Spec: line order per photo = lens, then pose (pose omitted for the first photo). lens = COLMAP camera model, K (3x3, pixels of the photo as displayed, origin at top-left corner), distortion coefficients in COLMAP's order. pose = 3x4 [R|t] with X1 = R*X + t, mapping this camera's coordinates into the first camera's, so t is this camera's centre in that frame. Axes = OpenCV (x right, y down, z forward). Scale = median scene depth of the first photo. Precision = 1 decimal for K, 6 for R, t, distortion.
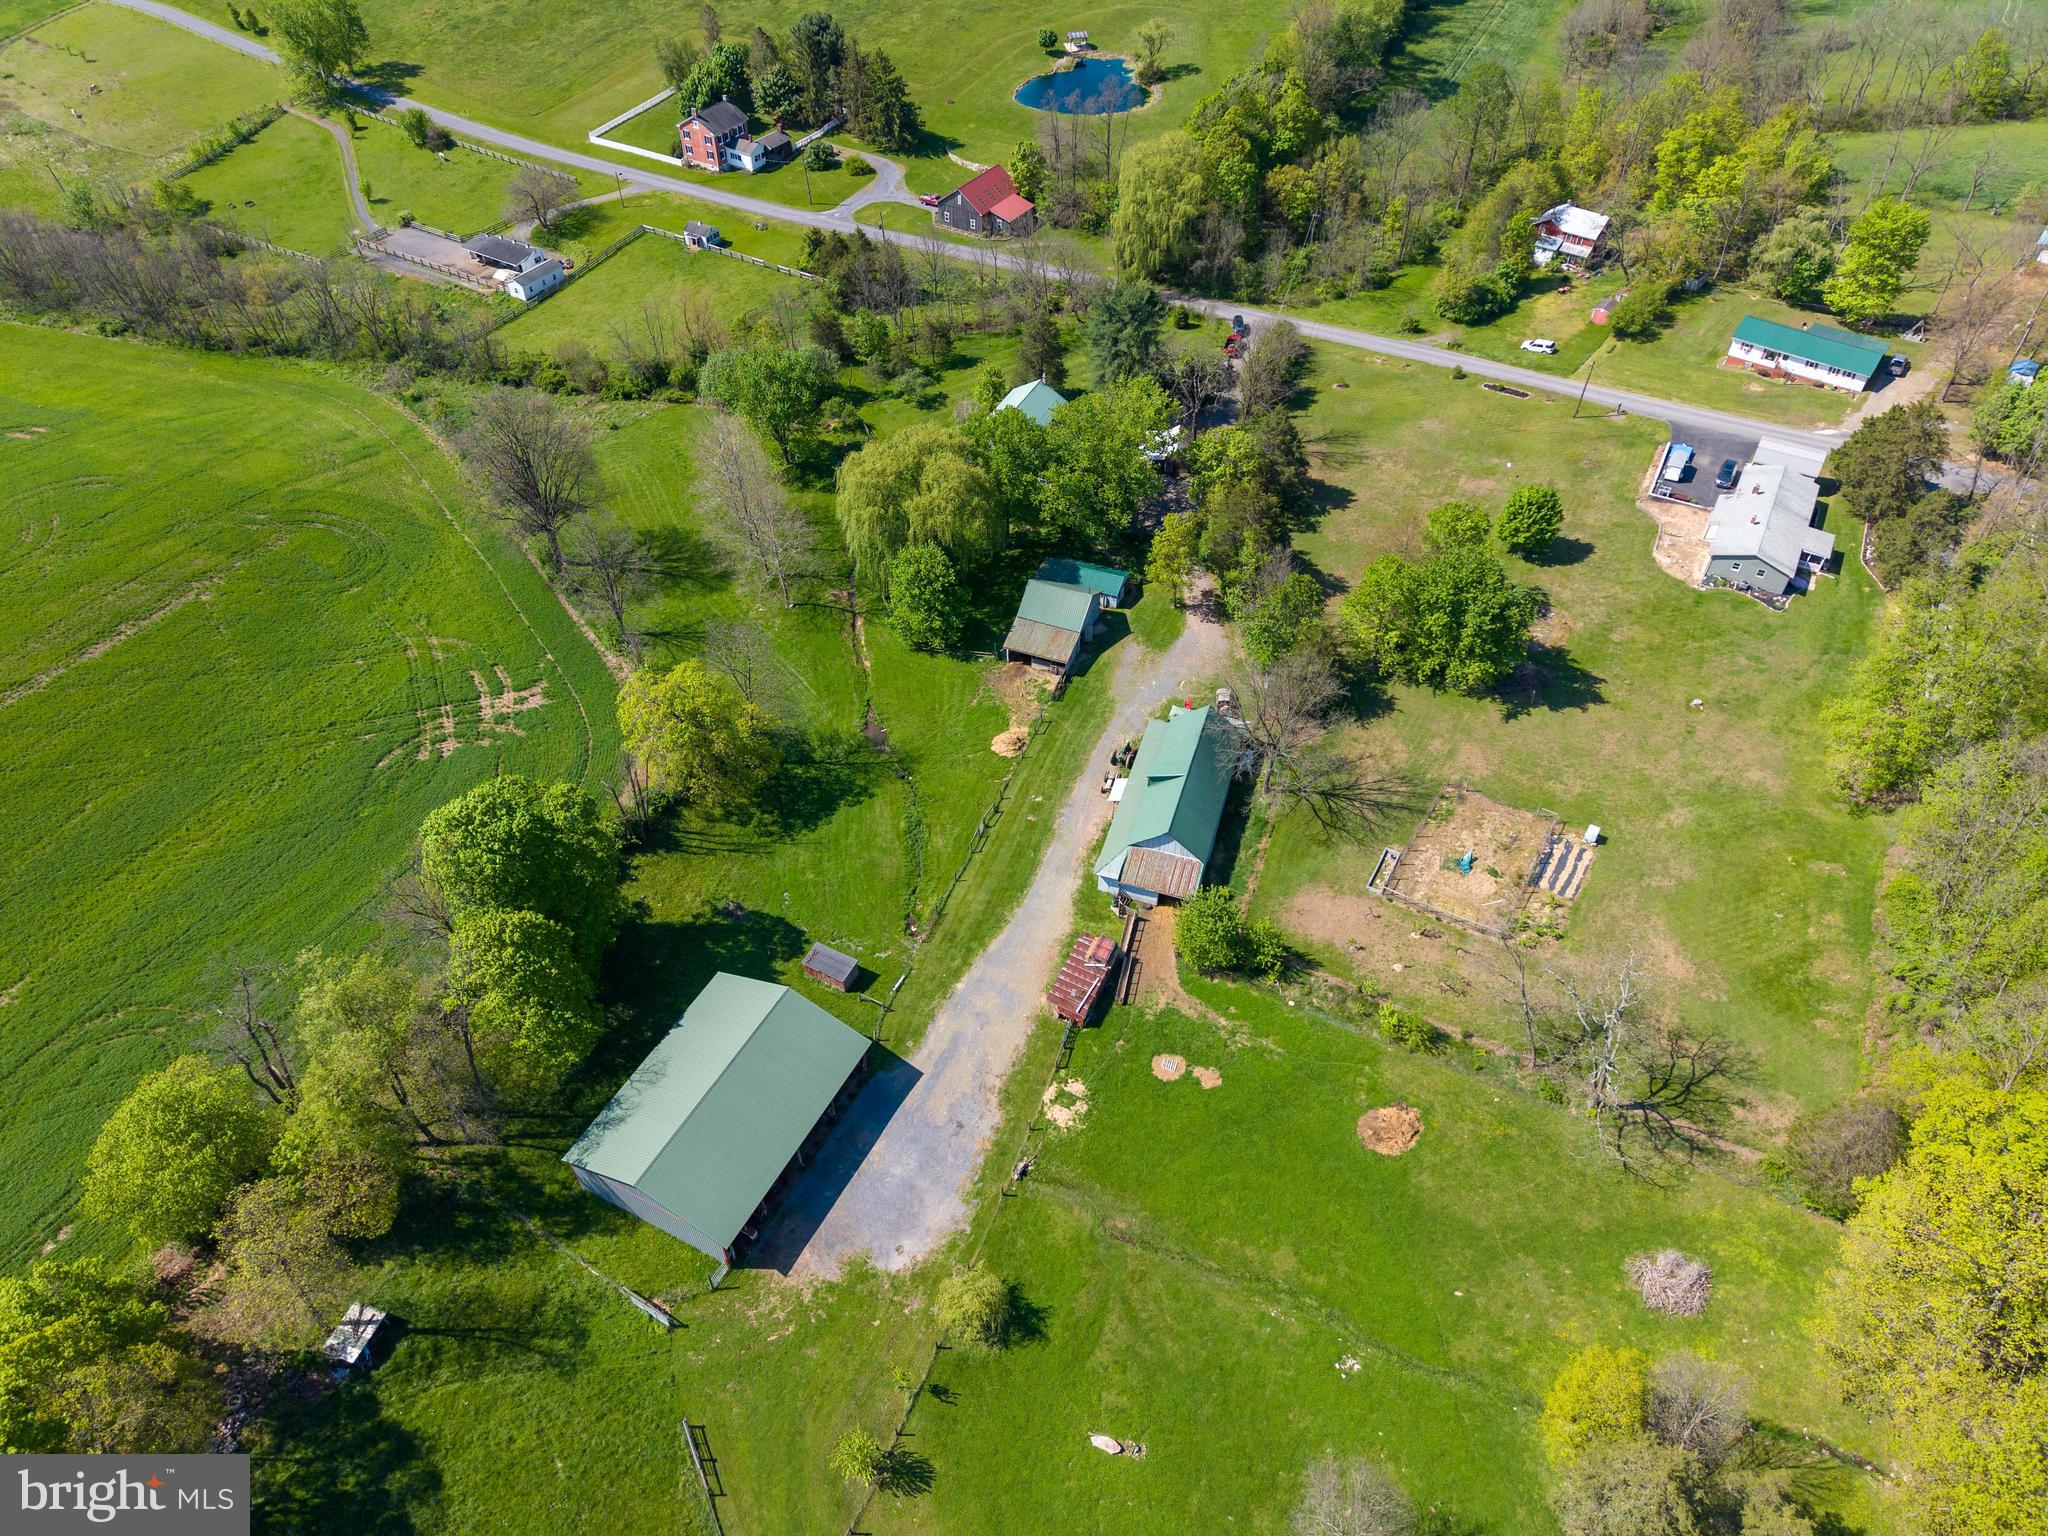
lens RADIAL K [[1378.5, 0, 1021.1], [0, 1378.5, 761.1], [0, 0, 1]] dist [0.024767, -0.023612]
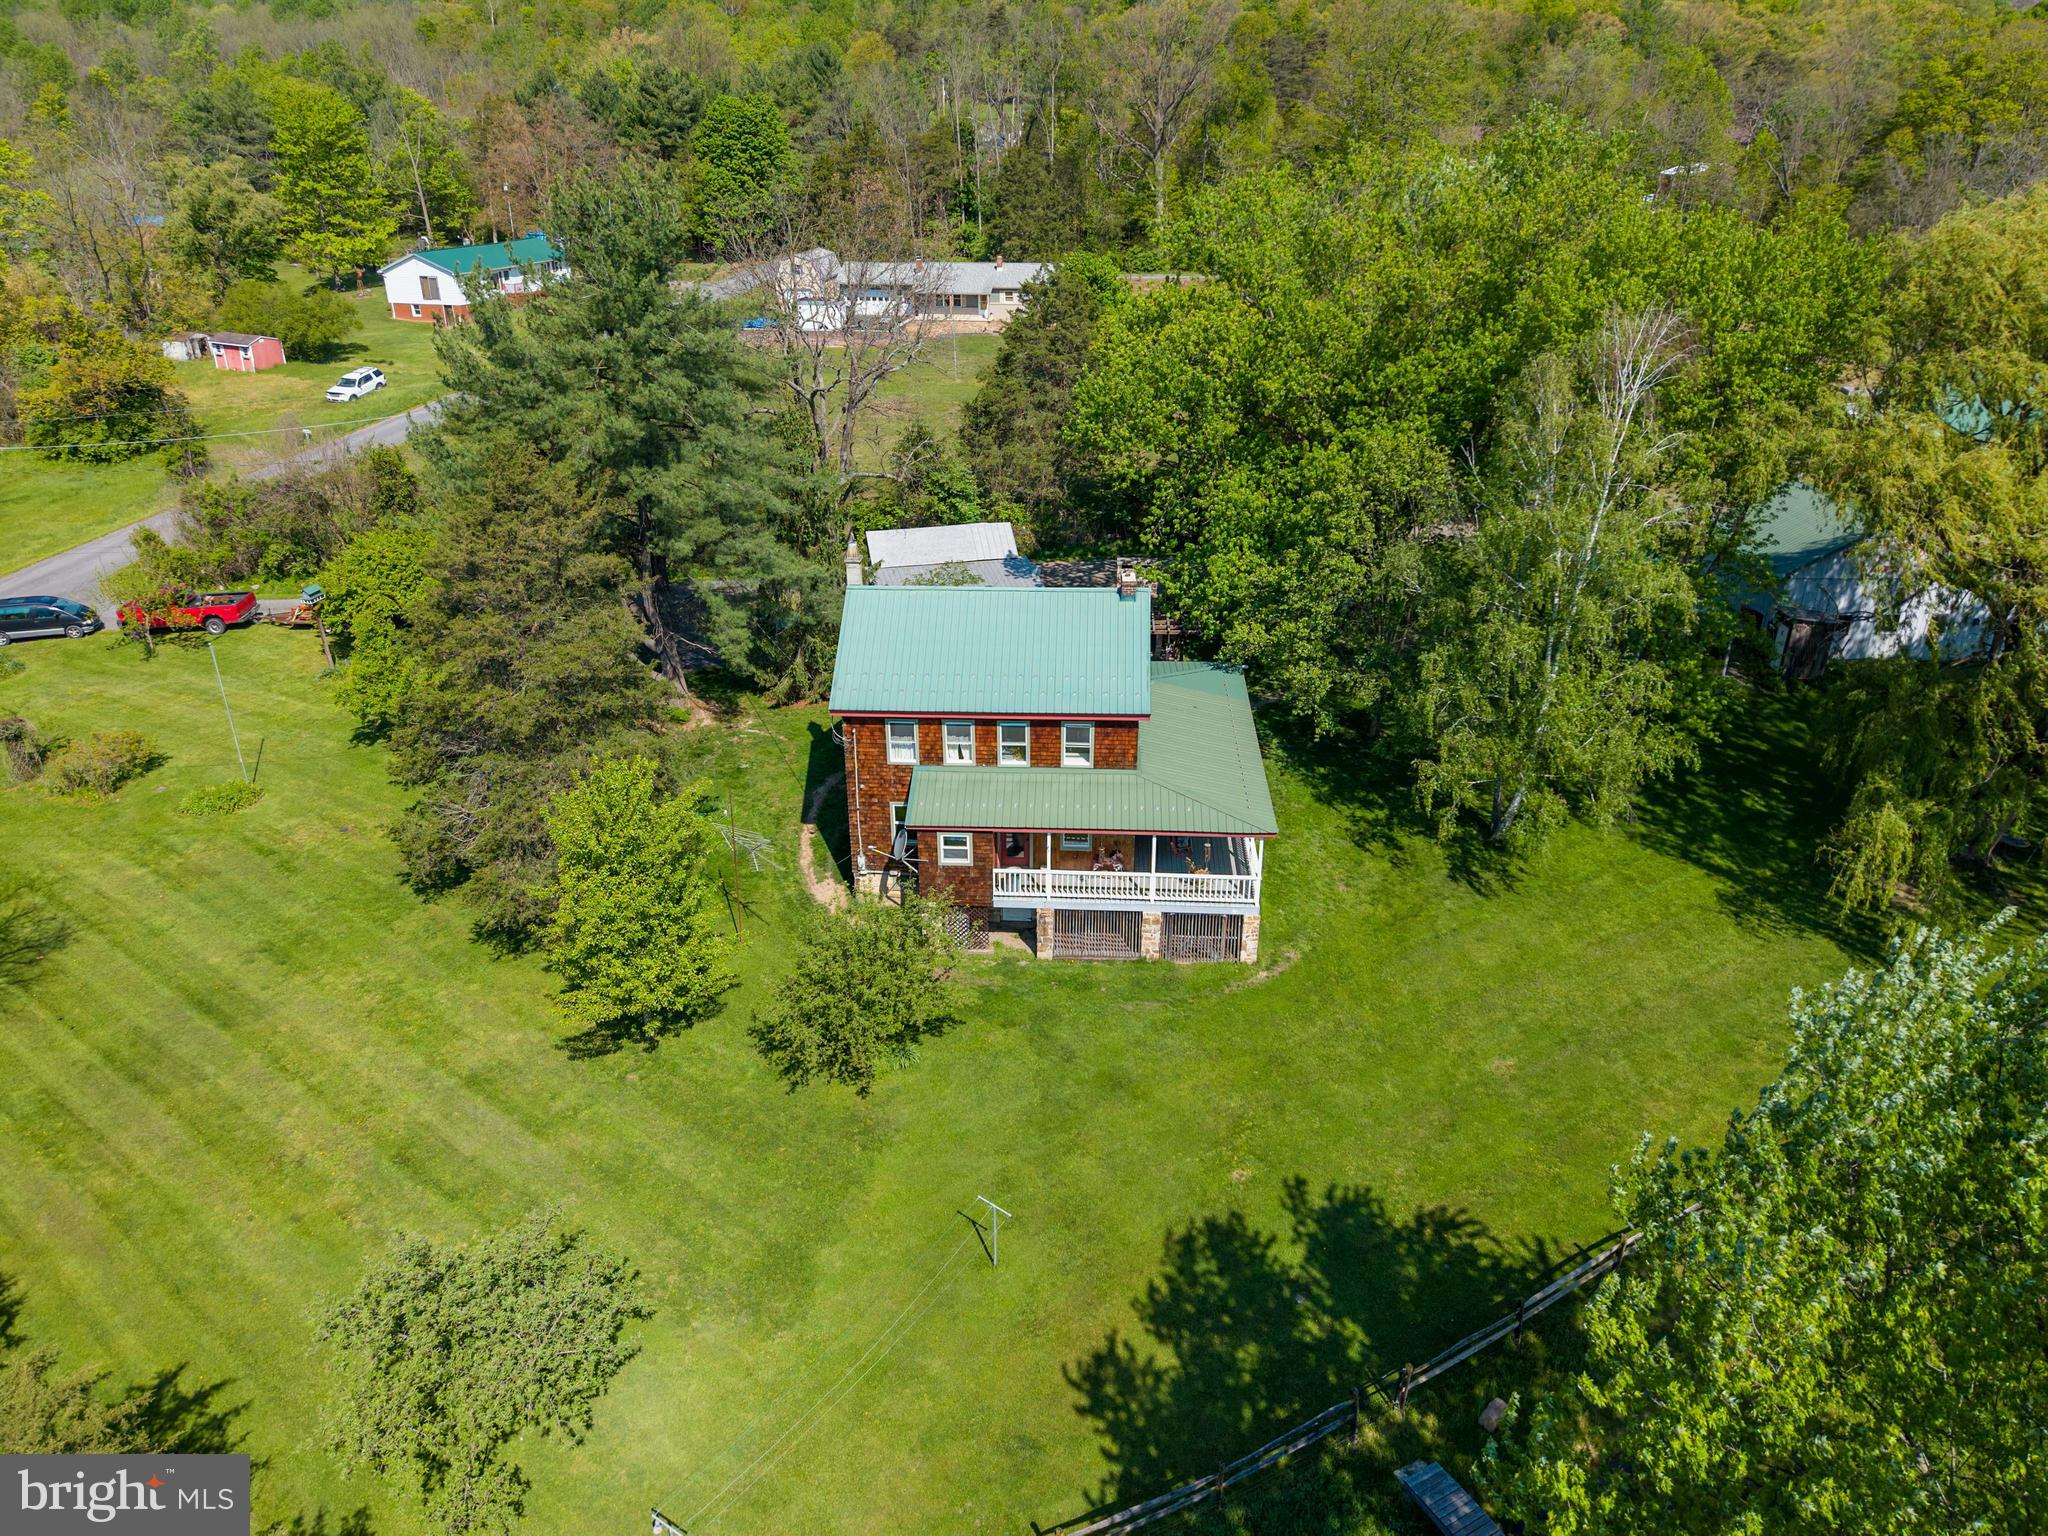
lens RADIAL K [[1378.5, 0, 1021.1], [0, 1378.5, 761.1], [0, 0, 1]] dist [0.024767, -0.023612]
pose [[-0.368716, -0.389872, 0.843829, -0.192960], [0.653088, 0.537323, 0.533629, -0.359577], [-0.661456, 0.747853, 0.056502, 0.979027]]
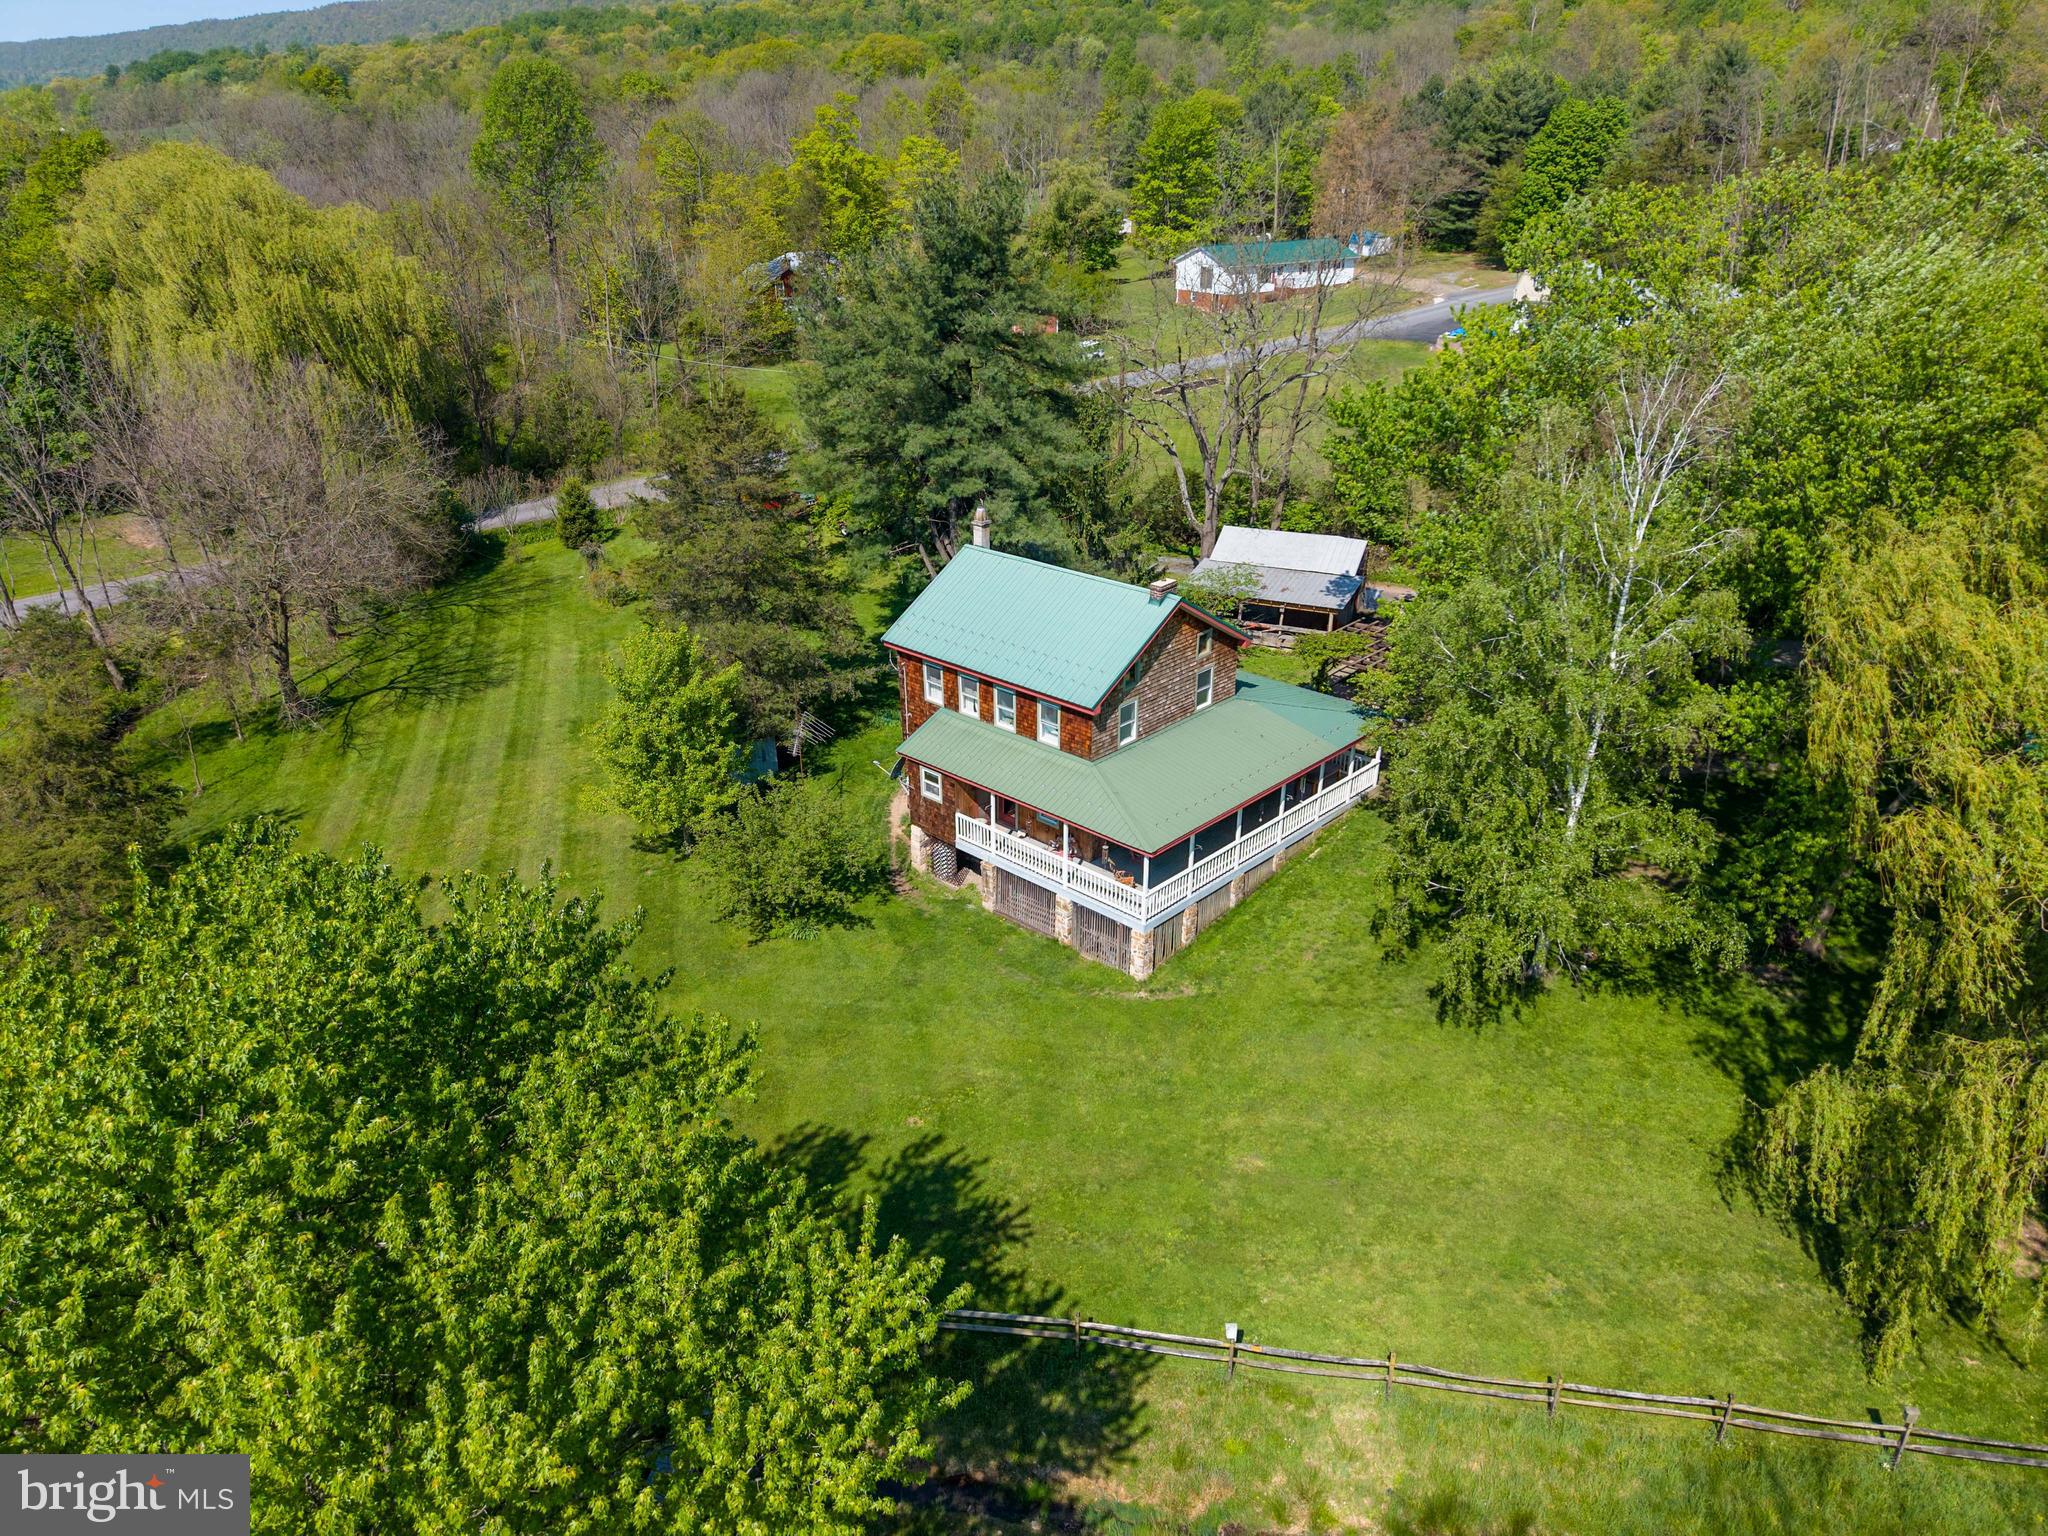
lens RADIAL K [[1378.5, 0, 1021.1], [0, 1378.5, 761.1], [0, 0, 1]] dist [0.024767, -0.023612]
pose [[0.306767, -0.397487, 0.864811, -0.213735], [0.670125, 0.735438, 0.100317, -0.264990], [-0.675889, 0.548758, 0.491975, 0.881323]]
